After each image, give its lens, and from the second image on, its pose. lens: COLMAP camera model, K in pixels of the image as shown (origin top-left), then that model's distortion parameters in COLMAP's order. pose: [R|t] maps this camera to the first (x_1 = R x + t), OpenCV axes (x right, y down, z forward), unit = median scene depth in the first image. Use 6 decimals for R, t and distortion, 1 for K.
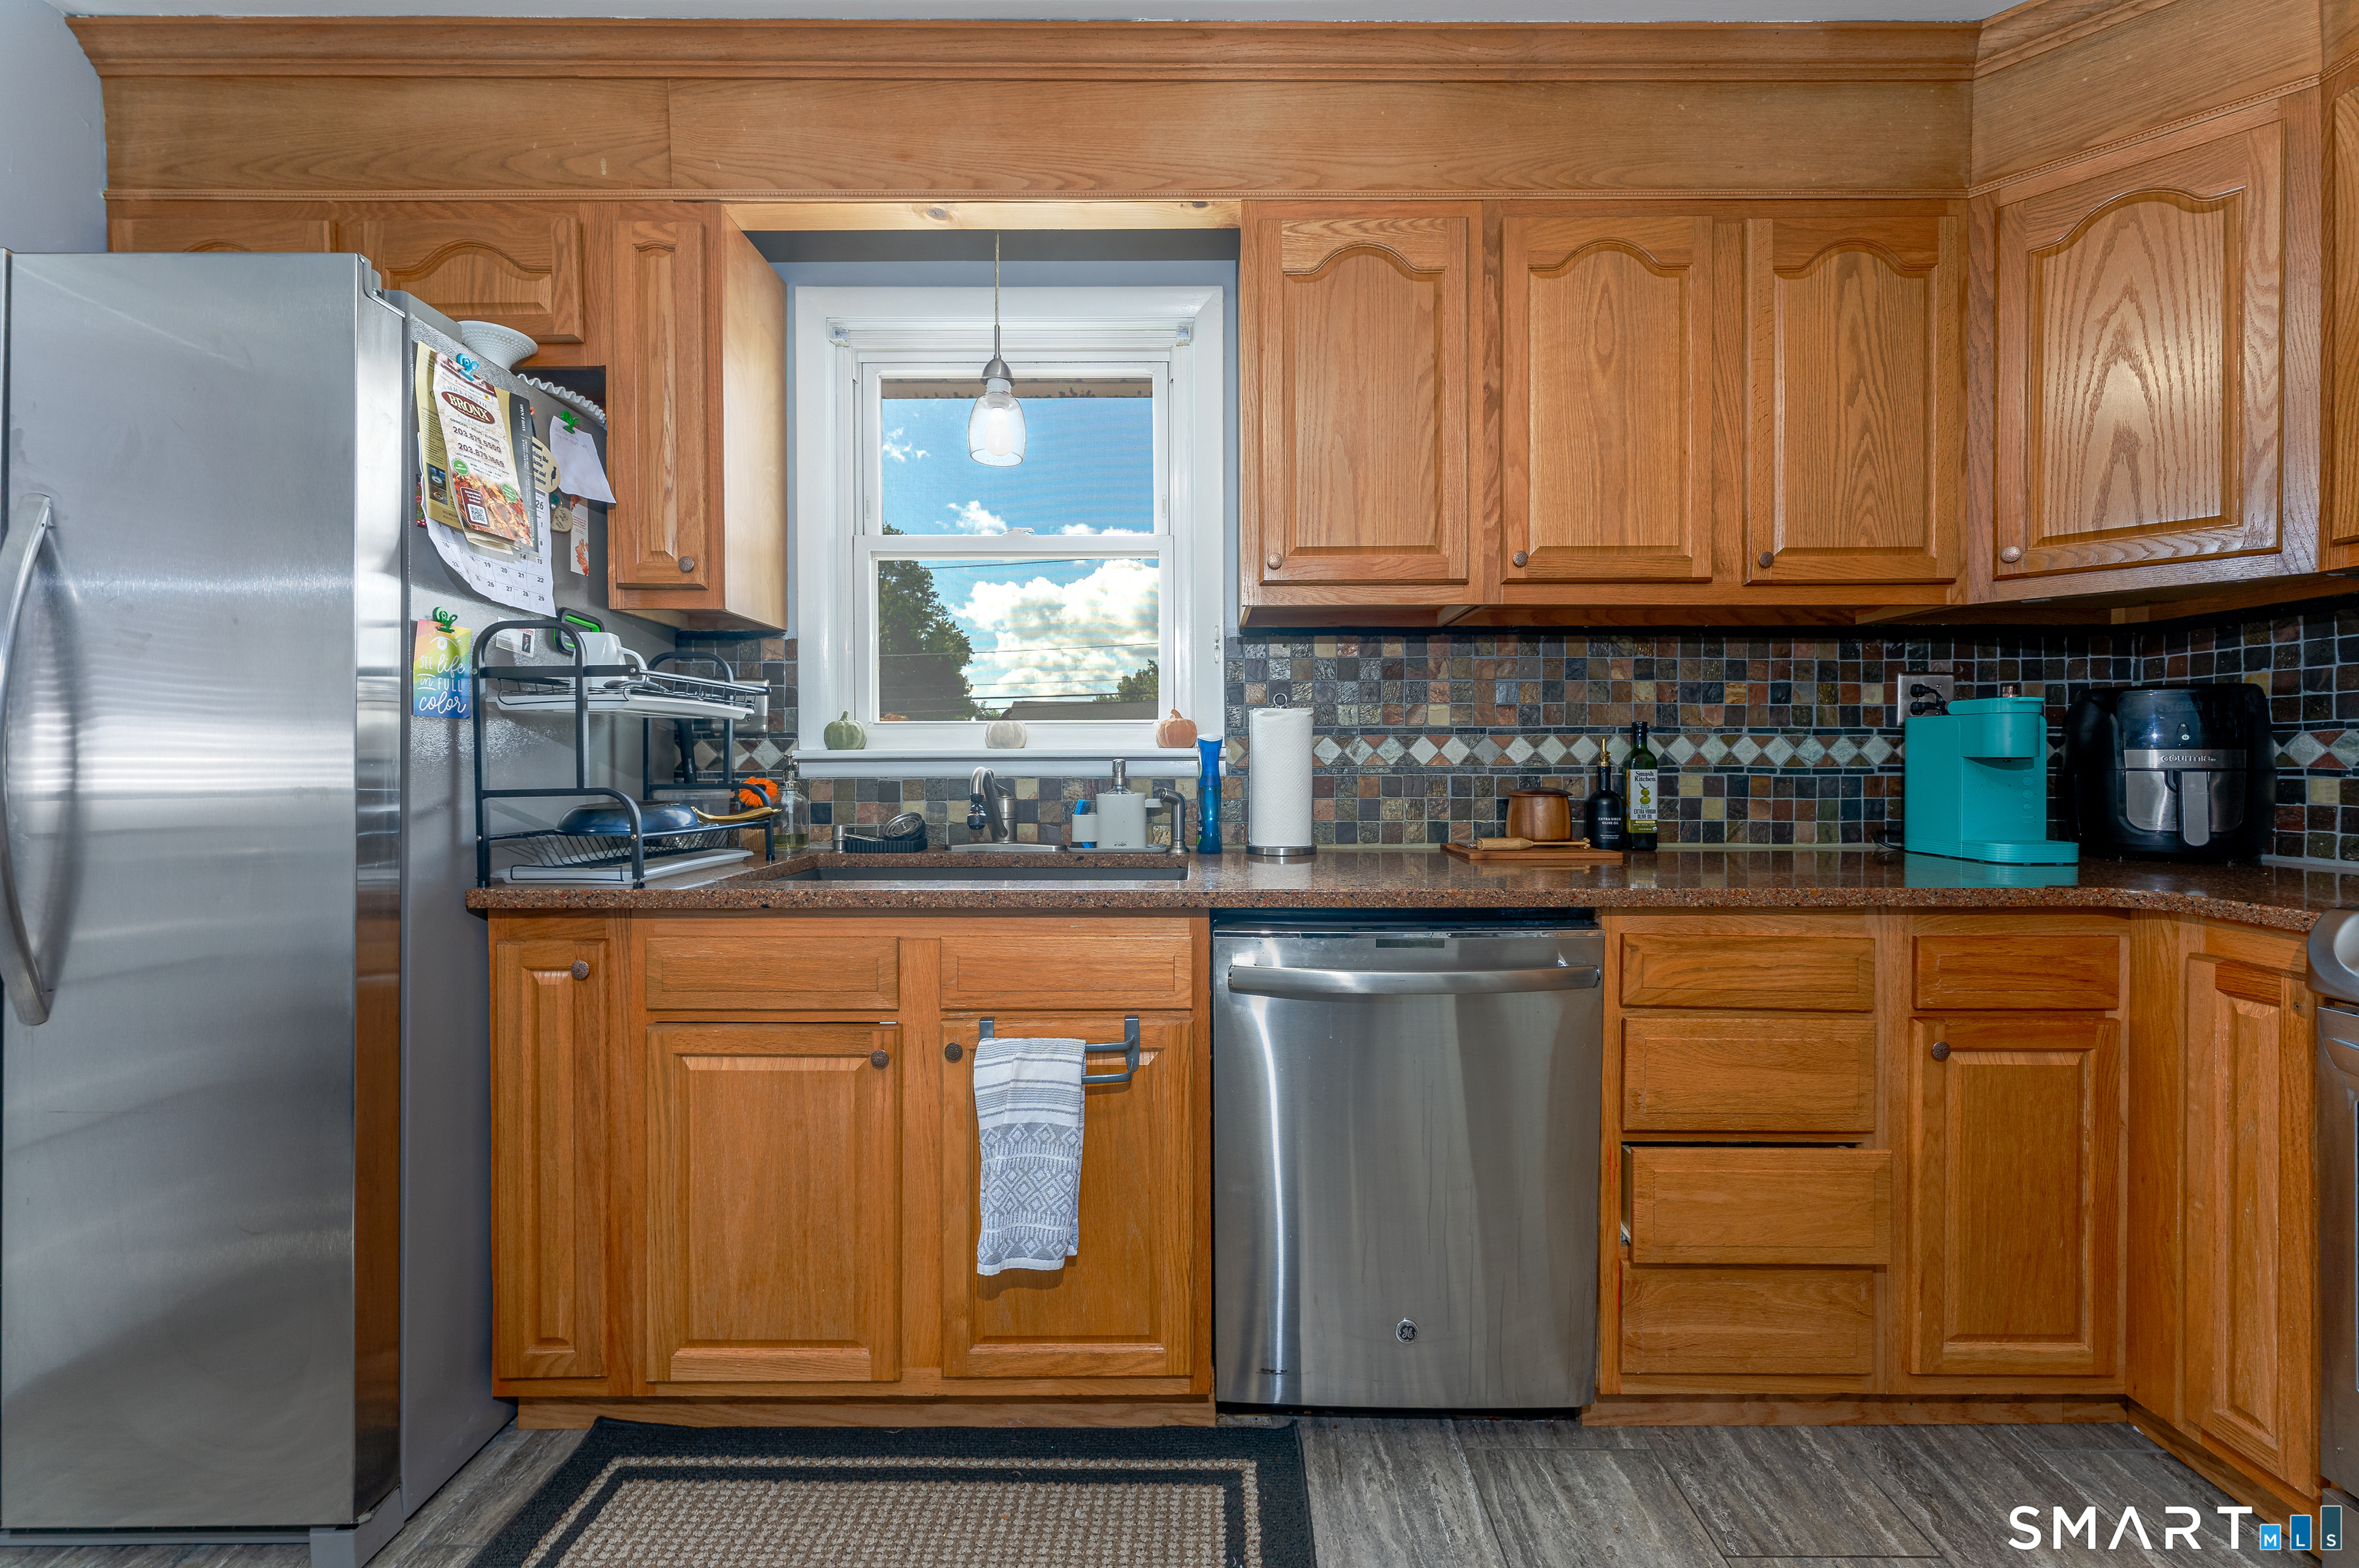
lens RADIAL K [[946.0, 0, 1188.7], [0, 946.0, 765.9], [0, 0, 1]] dist [-0.000355, -0.000483]
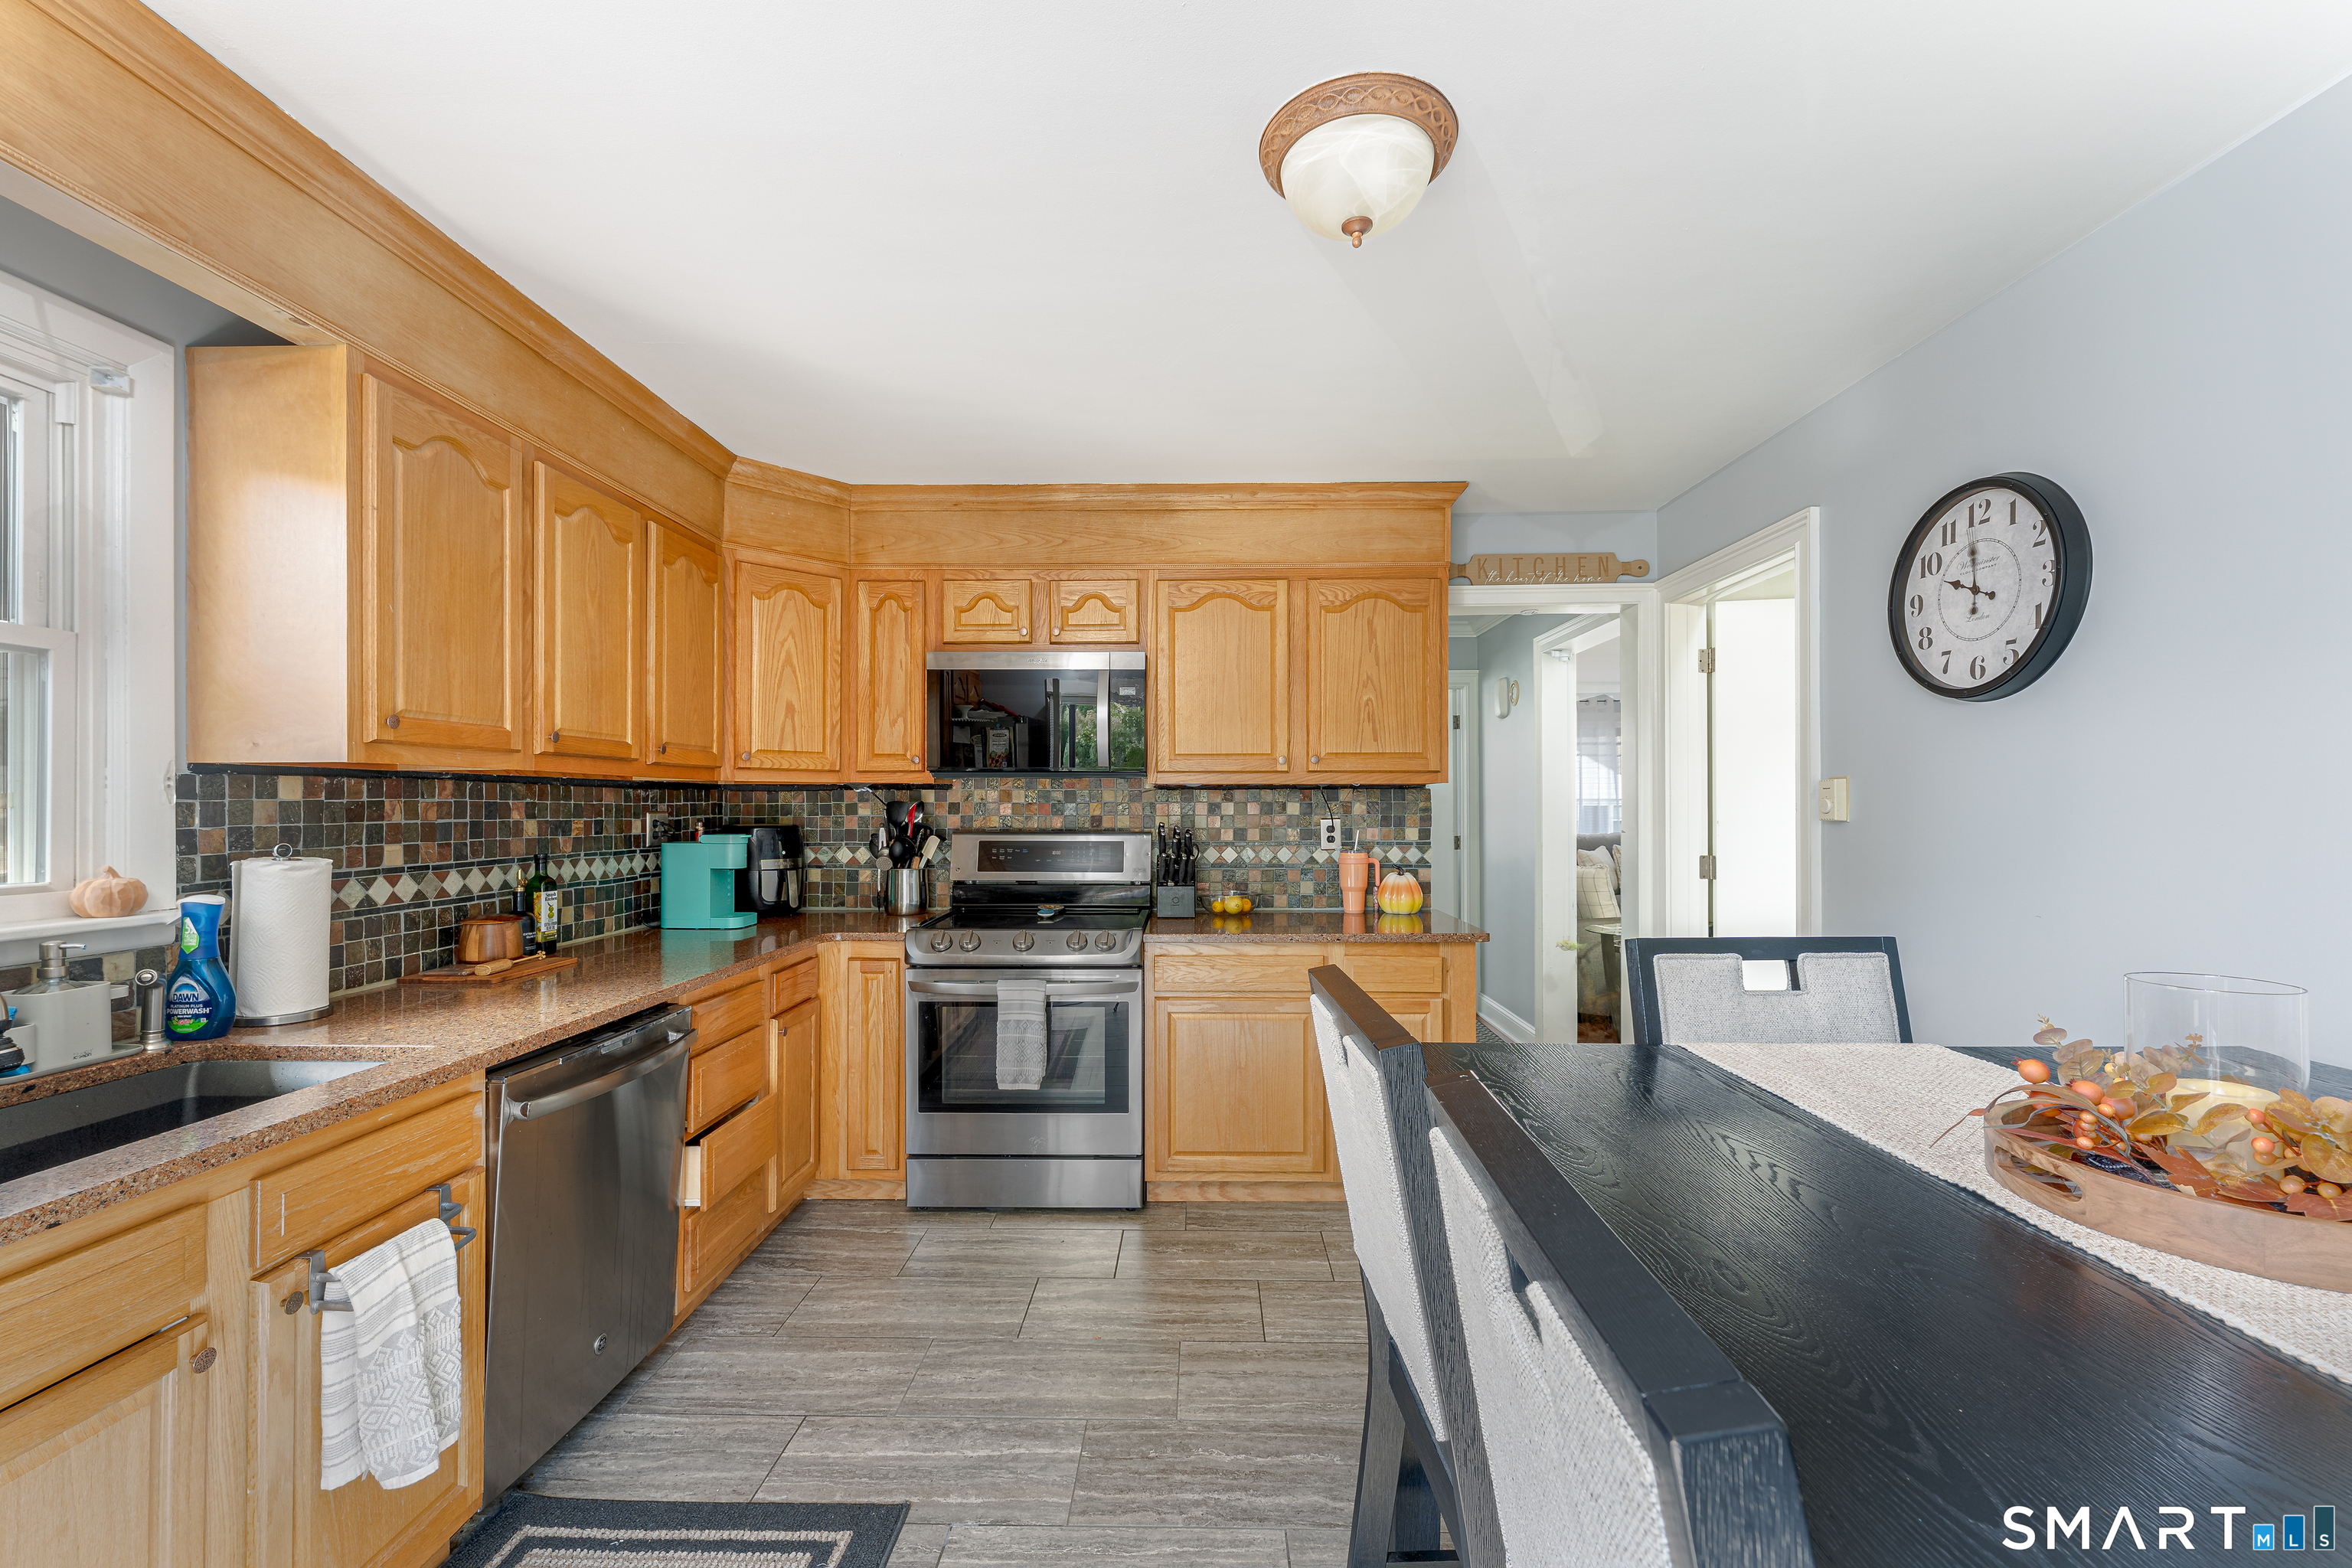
lens RADIAL K [[944.8, 0, 1178.3], [0, 944.8, 798.8], [0, 0, 1]] dist [-0.000186, -0.000056]
pose [[0.016492, 0.008171, 0.999831, -0.760750], [0.009718, 0.999918, -0.008332, -0.098978], [-0.999817, 0.009854, 0.016411, 0.118623]]
